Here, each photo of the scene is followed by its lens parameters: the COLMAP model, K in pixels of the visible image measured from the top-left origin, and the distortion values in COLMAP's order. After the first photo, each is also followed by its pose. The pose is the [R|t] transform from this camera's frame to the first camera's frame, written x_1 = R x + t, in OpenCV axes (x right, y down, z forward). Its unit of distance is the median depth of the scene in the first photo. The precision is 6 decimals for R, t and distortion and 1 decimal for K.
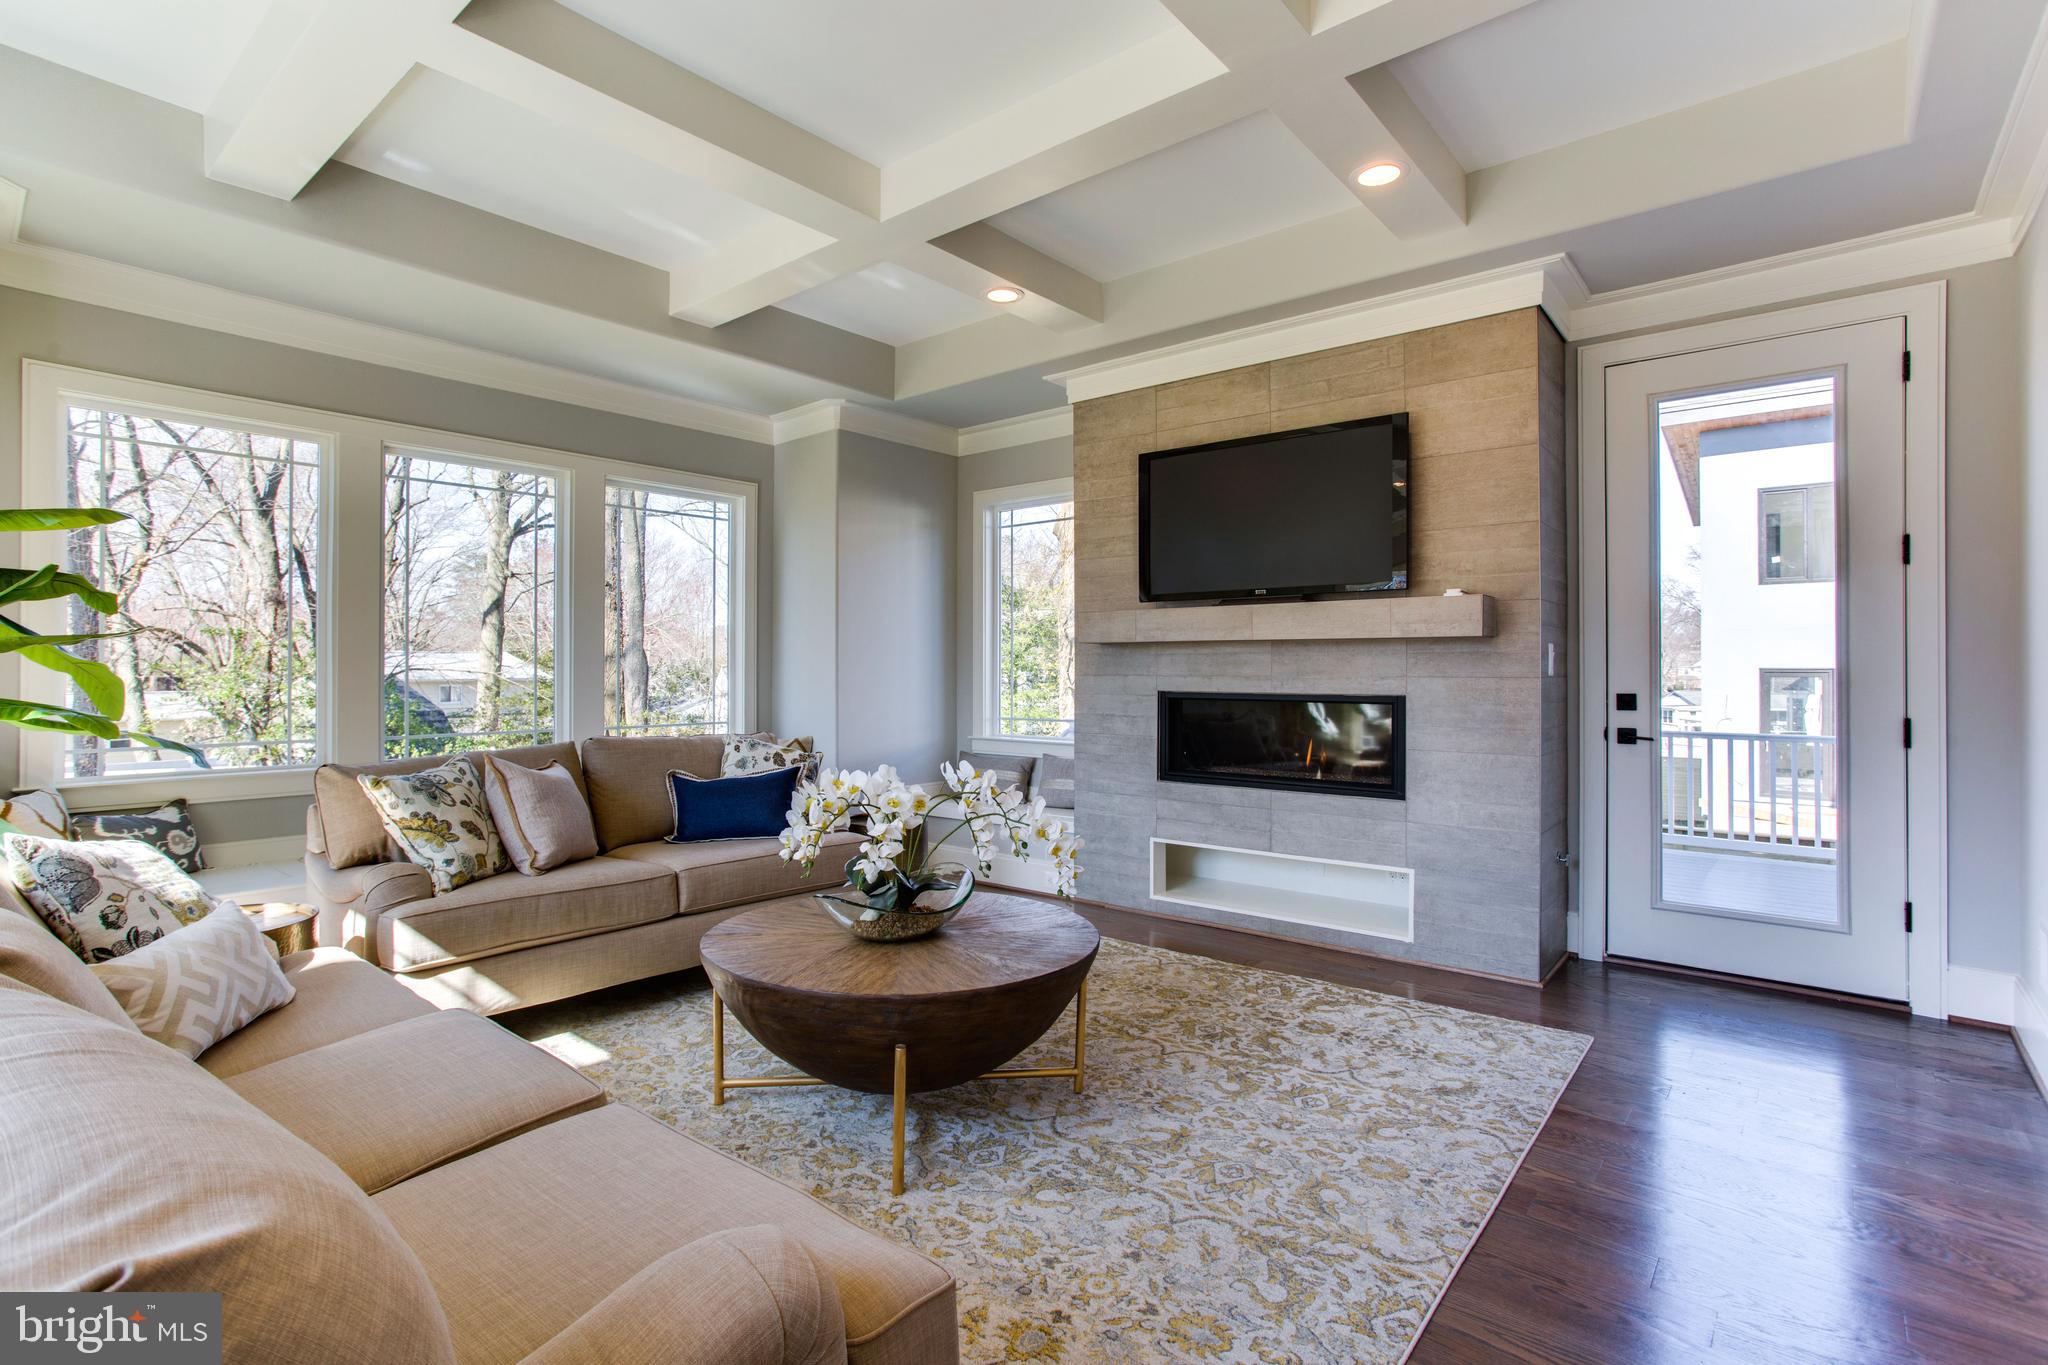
lens RADIAL K [[984.6, 0, 1009.6], [0, 984.6, 675.9], [0, 0, 1]] dist [-0.035461, 0.000400]
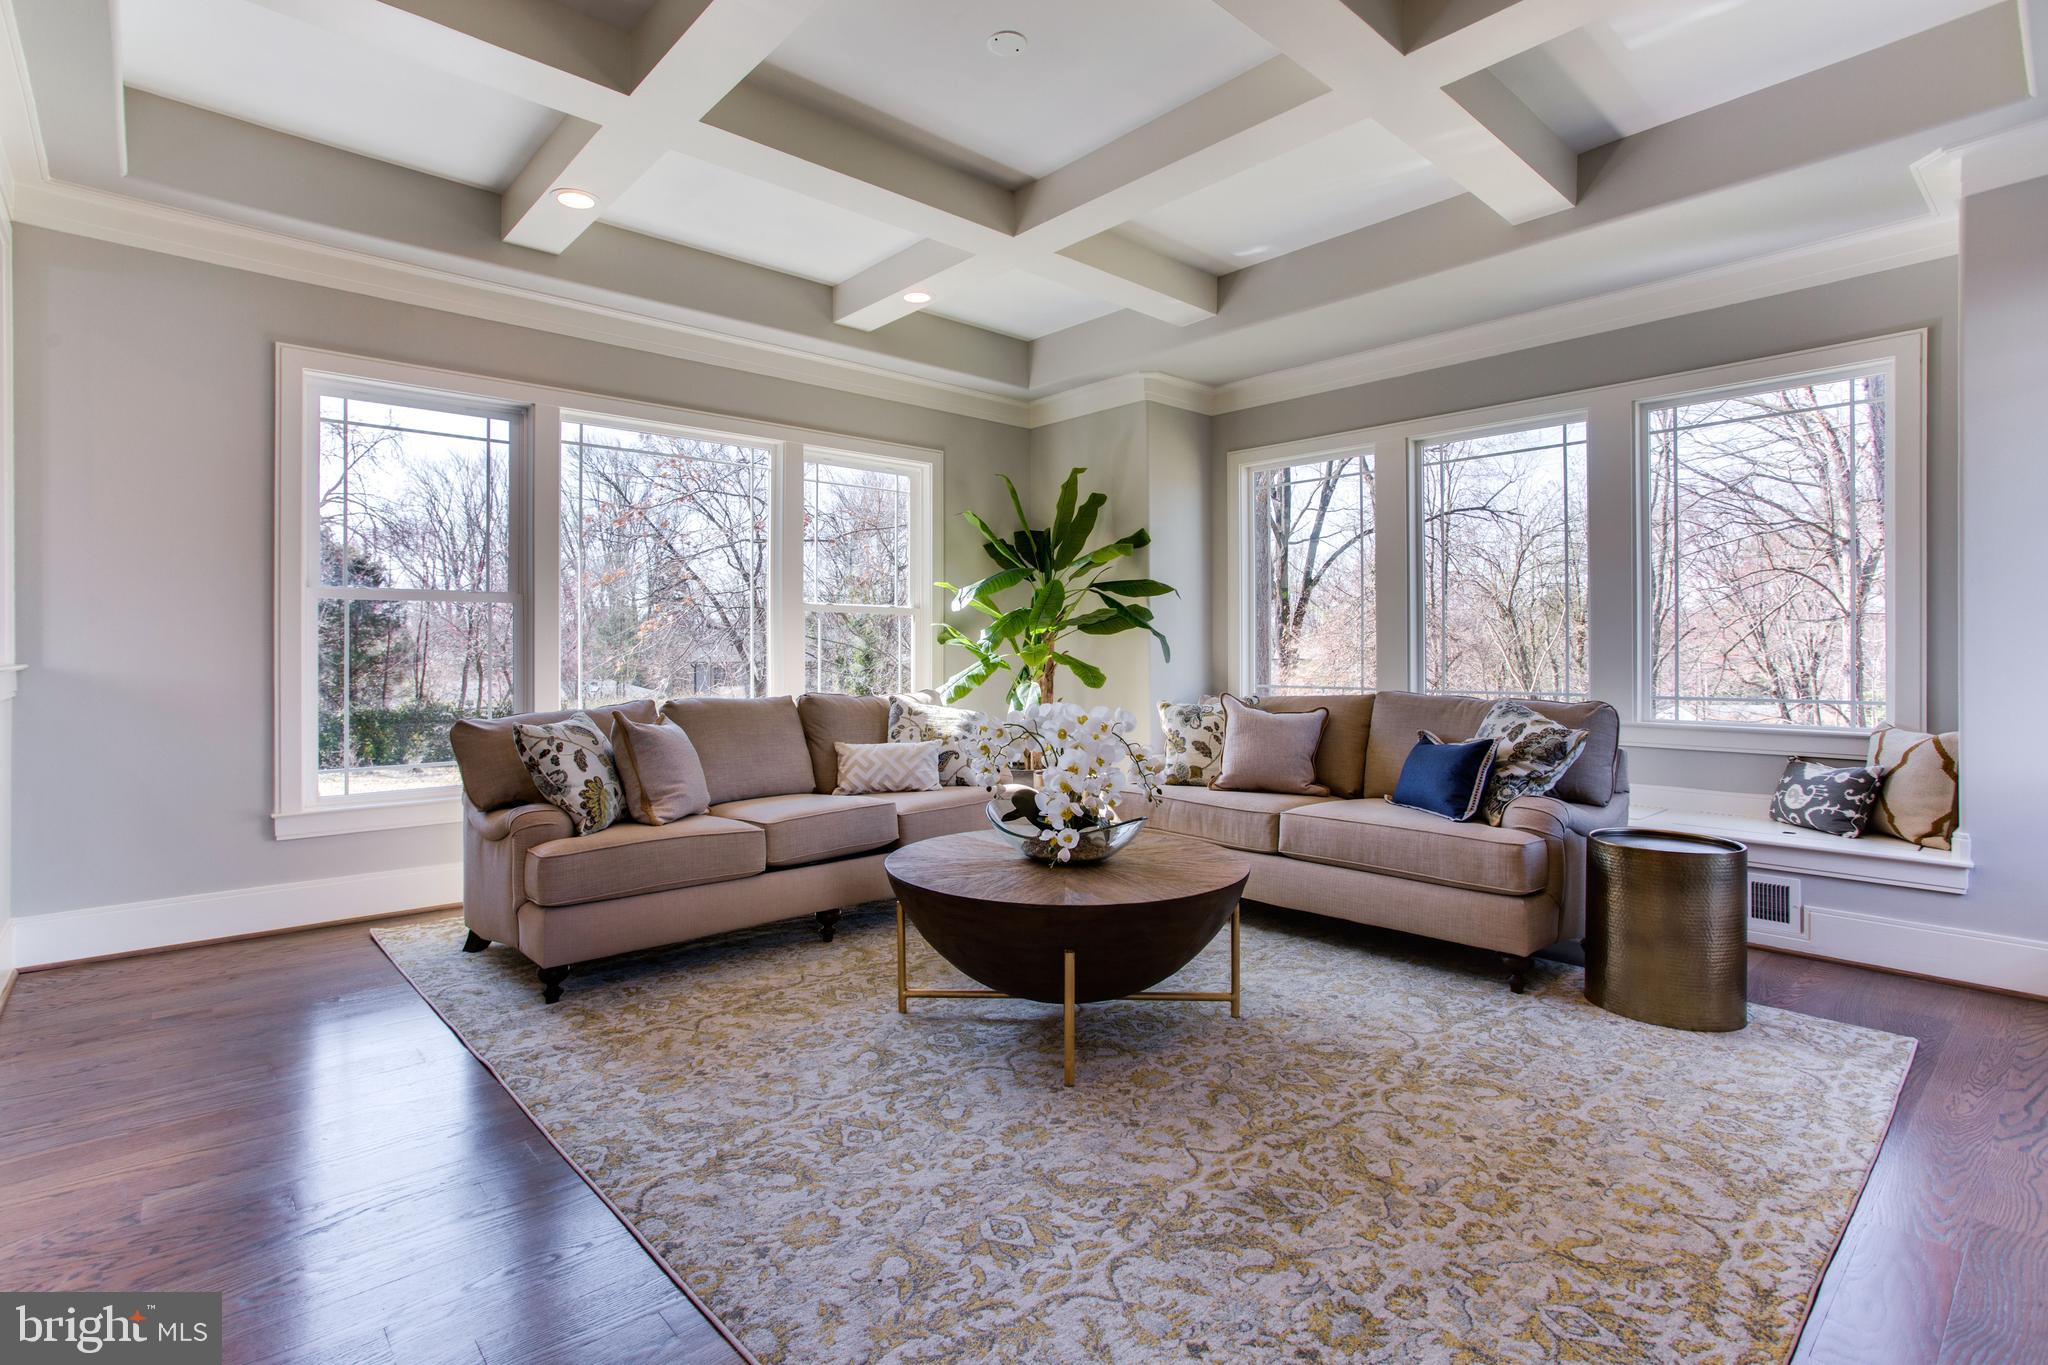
lens RADIAL K [[984.6, 0, 1009.6], [0, 984.6, 675.9], [0, 0, 1]] dist [-0.035461, 0.000400]
pose [[-0.139097, 0.027995, -0.989883, 0.992535], [0.005072, 0.999607, 0.027558, 0.021571], [0.990266, -0.001187, -0.139184, 1.102121]]
